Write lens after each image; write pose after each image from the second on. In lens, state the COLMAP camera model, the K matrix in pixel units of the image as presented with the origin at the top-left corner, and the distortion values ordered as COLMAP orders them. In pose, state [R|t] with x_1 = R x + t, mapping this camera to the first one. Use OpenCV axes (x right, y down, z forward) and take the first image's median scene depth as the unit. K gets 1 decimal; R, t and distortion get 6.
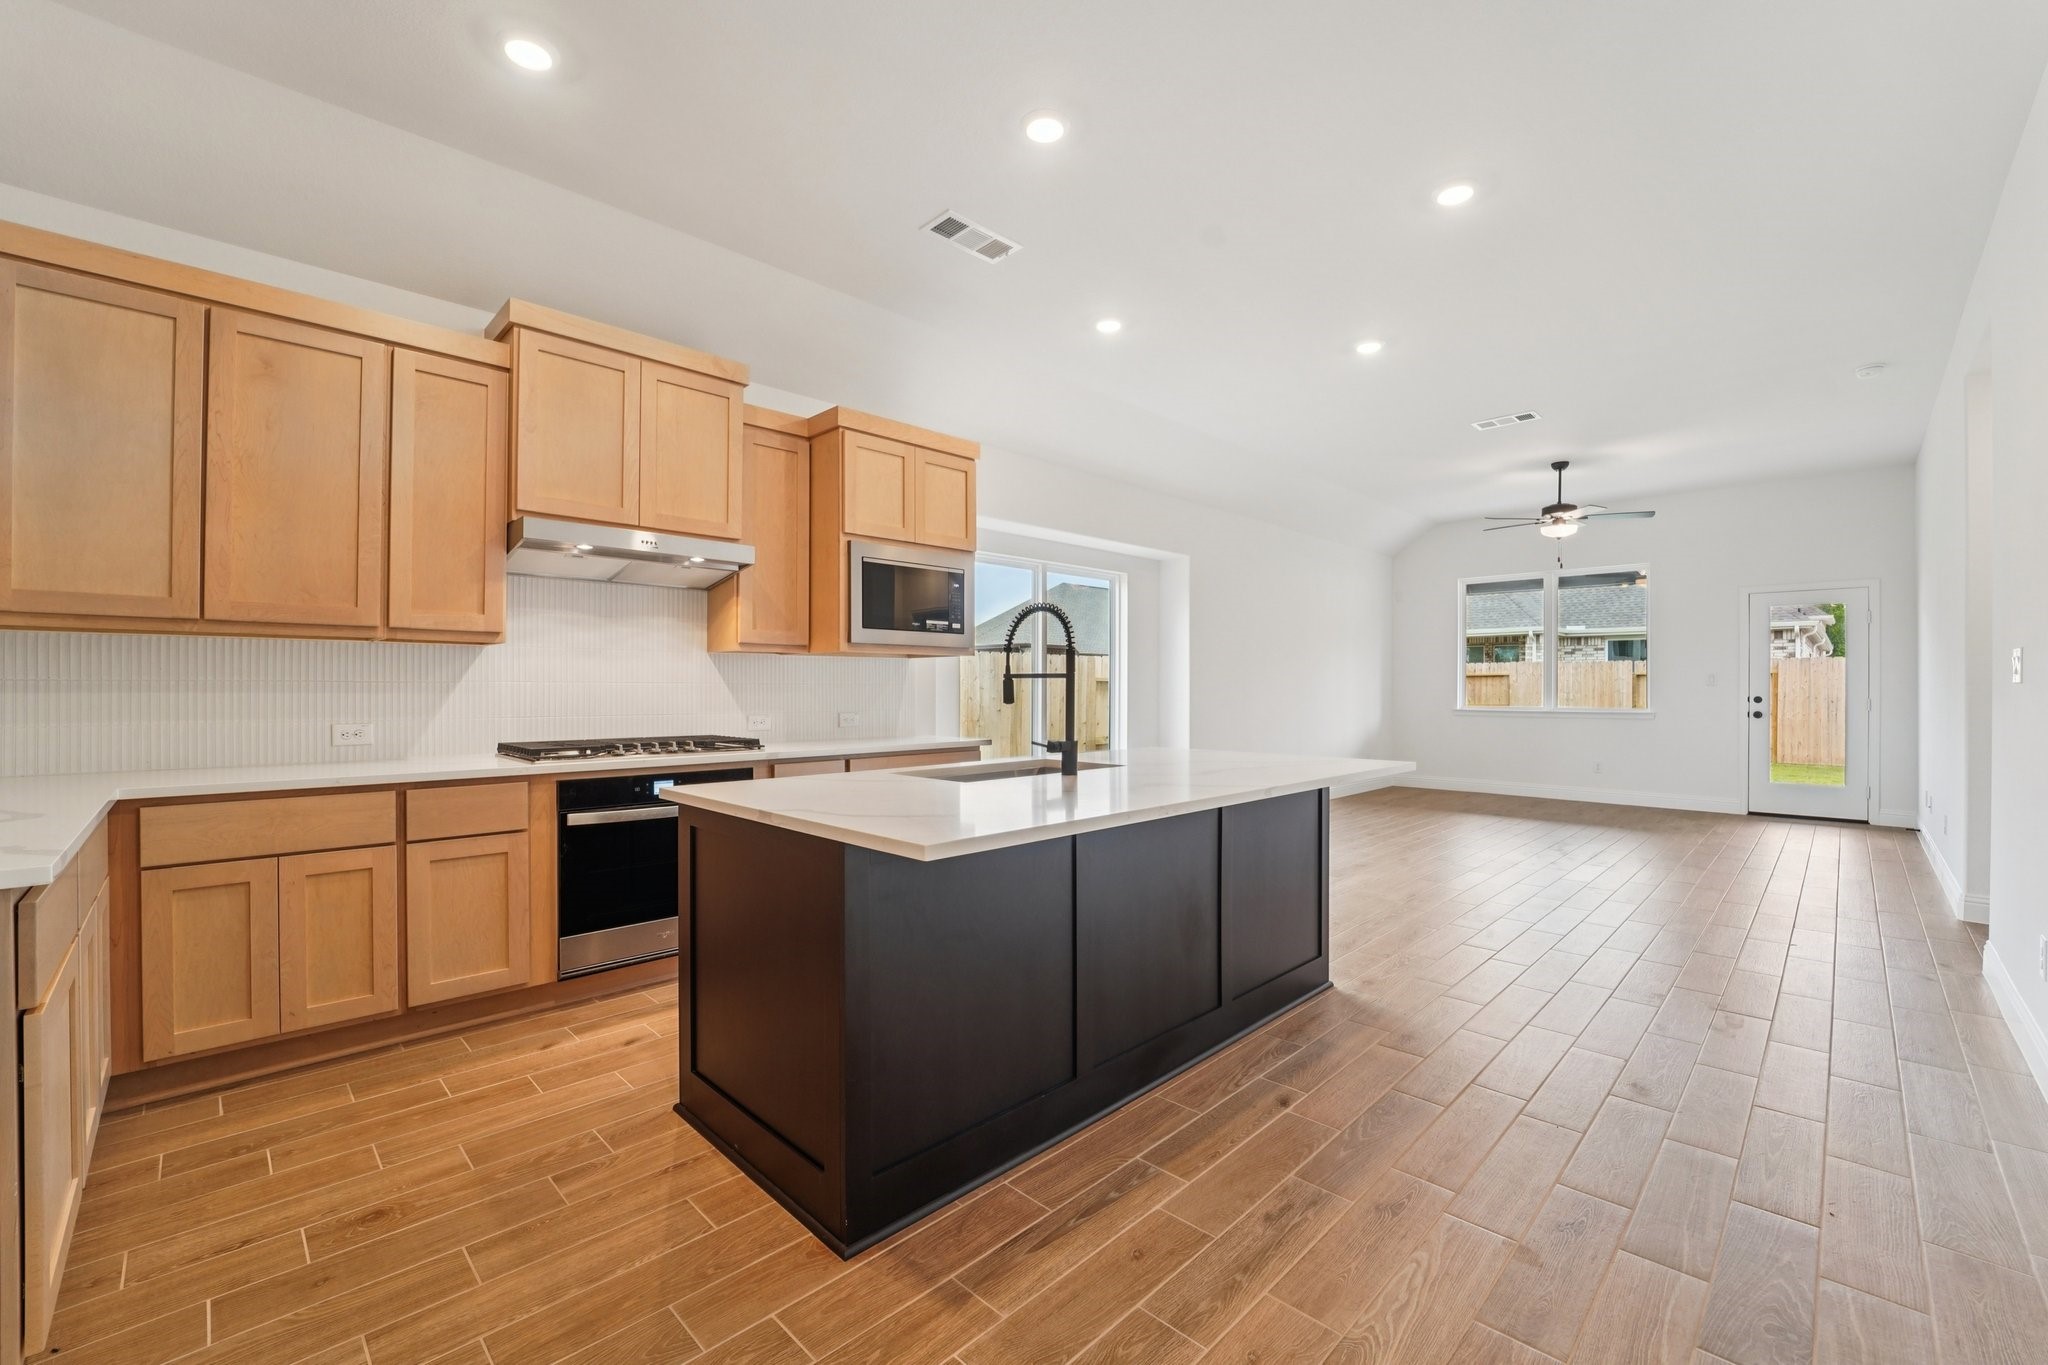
lens RADIAL K [[837.5, 0, 1020.6], [0, 837.5, 685.4], [0, 0, 1]] dist [-0.021715, -0.000737]
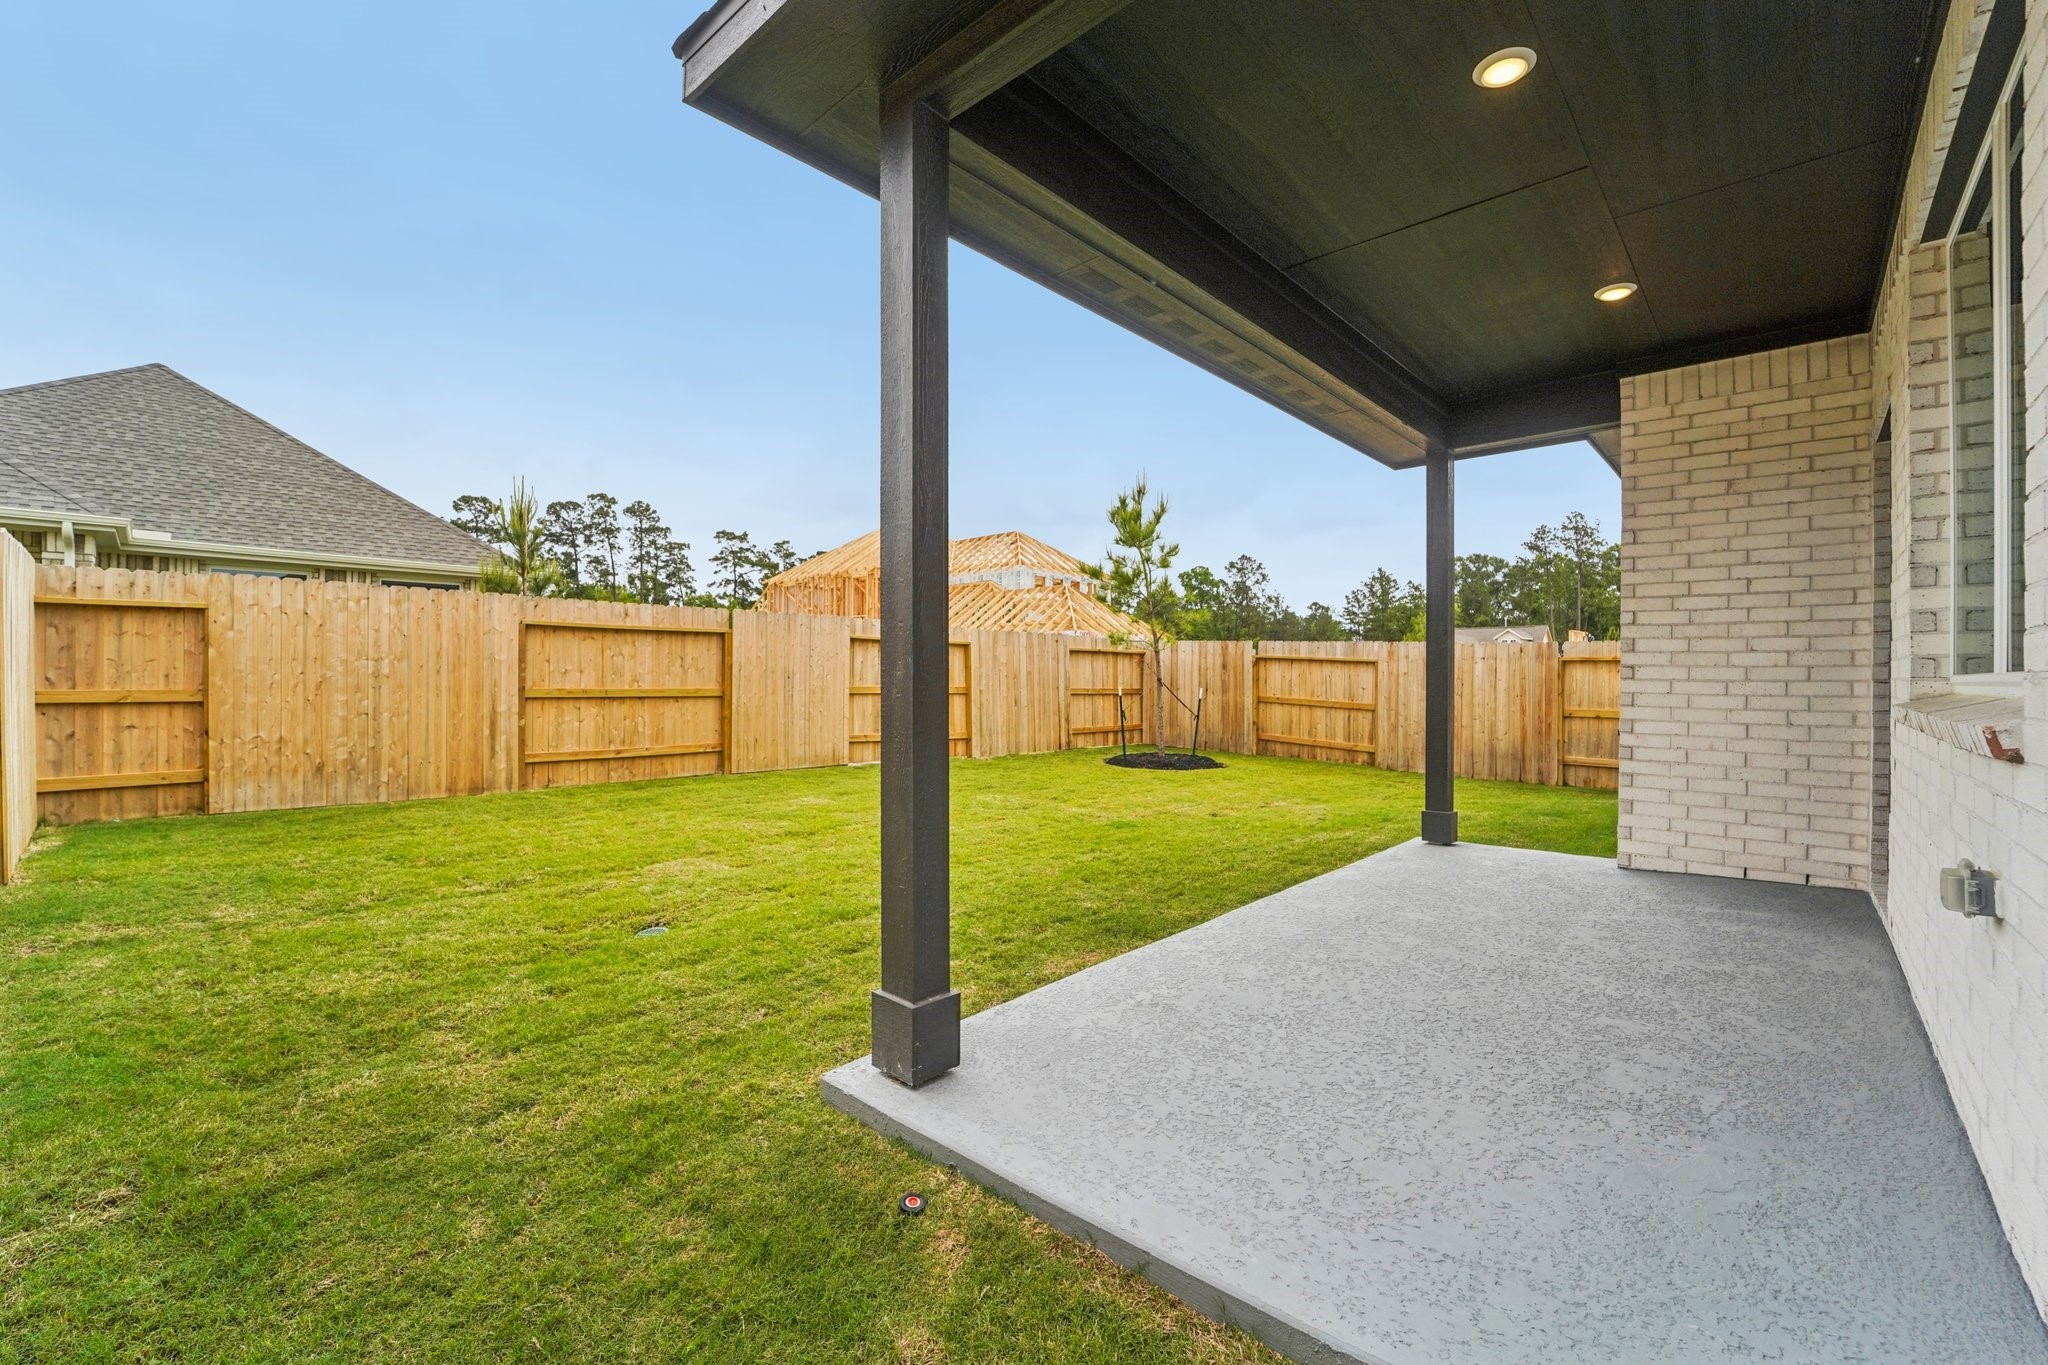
lens RADIAL K [[837.5, 0, 1020.6], [0, 837.5, 685.4], [0, 0, 1]] dist [-0.021715, -0.000737]
pose [[-0.041531, -0.010058, 0.999087, 0.242967], [-0.005802, 0.999935, 0.009825, 0.016491], [-0.999120, -0.005388, -0.041586, 0.730583]]
